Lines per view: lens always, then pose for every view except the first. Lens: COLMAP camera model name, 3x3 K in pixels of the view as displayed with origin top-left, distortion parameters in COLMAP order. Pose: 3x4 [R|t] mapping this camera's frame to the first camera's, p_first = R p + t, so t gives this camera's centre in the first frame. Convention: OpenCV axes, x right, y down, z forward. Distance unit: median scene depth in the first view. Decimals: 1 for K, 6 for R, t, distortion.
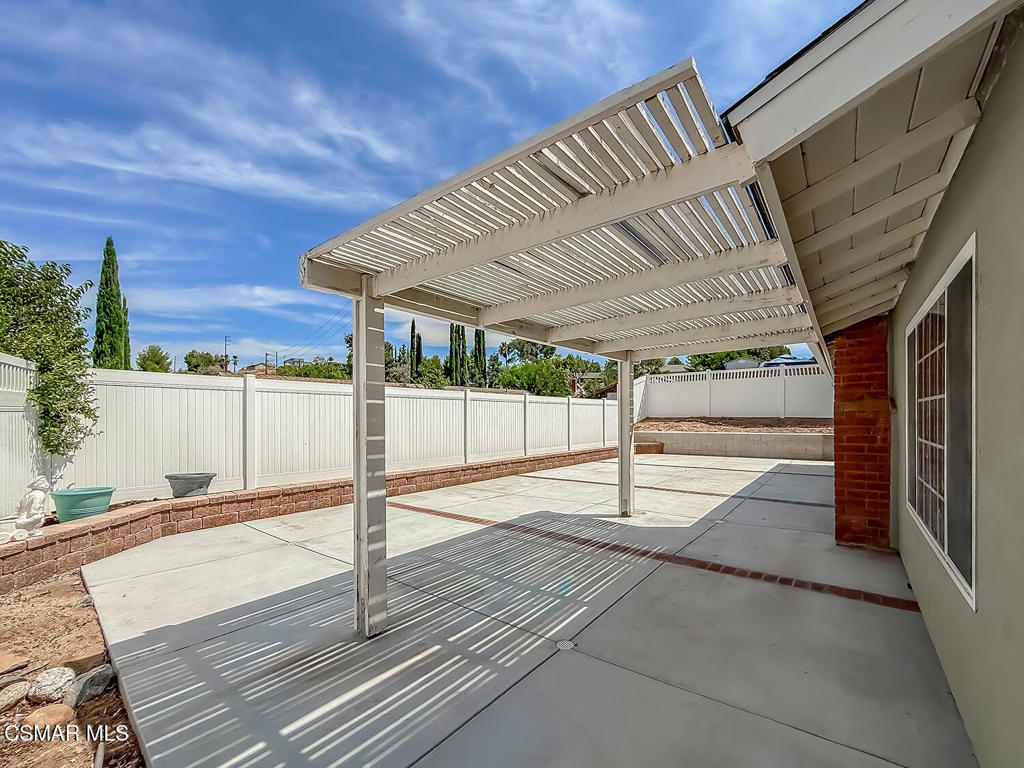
lens RADIAL K [[421.5, 0, 505.9], [0, 421.5, 382.2], [0, 0, 1]] dist [-0.000524, 0.000113]
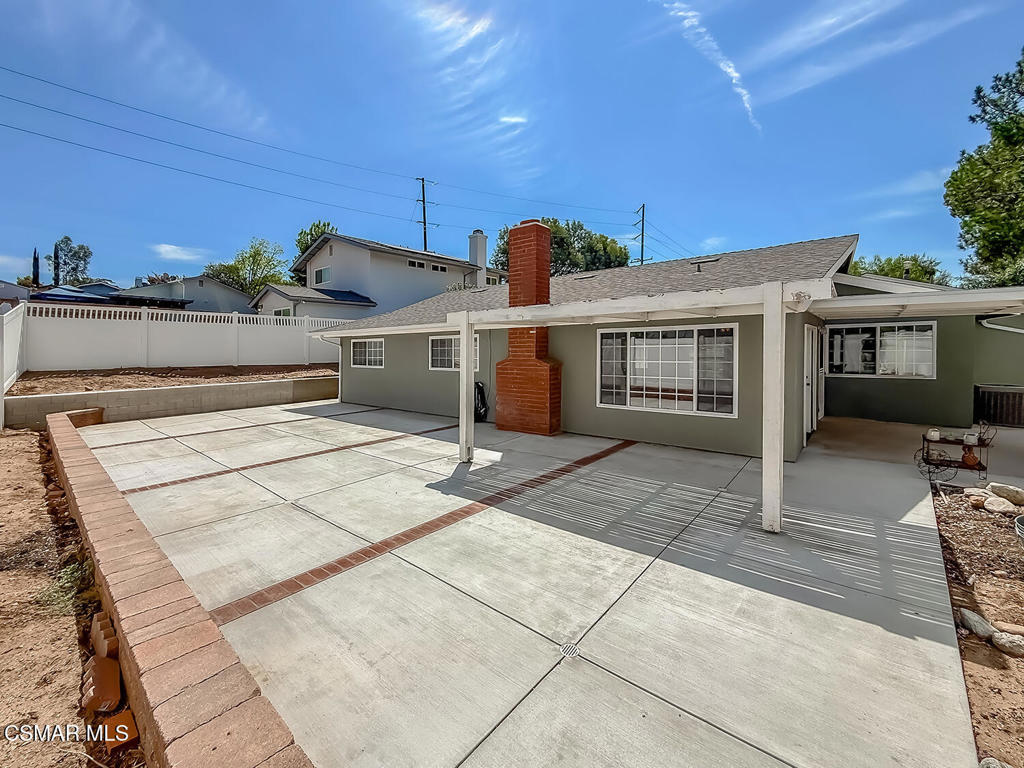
lens RADIAL K [[421.5, 0, 505.9], [0, 421.5, 382.2], [0, 0, 1]] dist [-0.000524, 0.000113]
pose [[0.030518, -0.069859, 0.997090, -0.861252], [-0.069933, 0.994961, 0.071850, 0.018795], [-0.997085, -0.071923, 0.025479, 0.932494]]
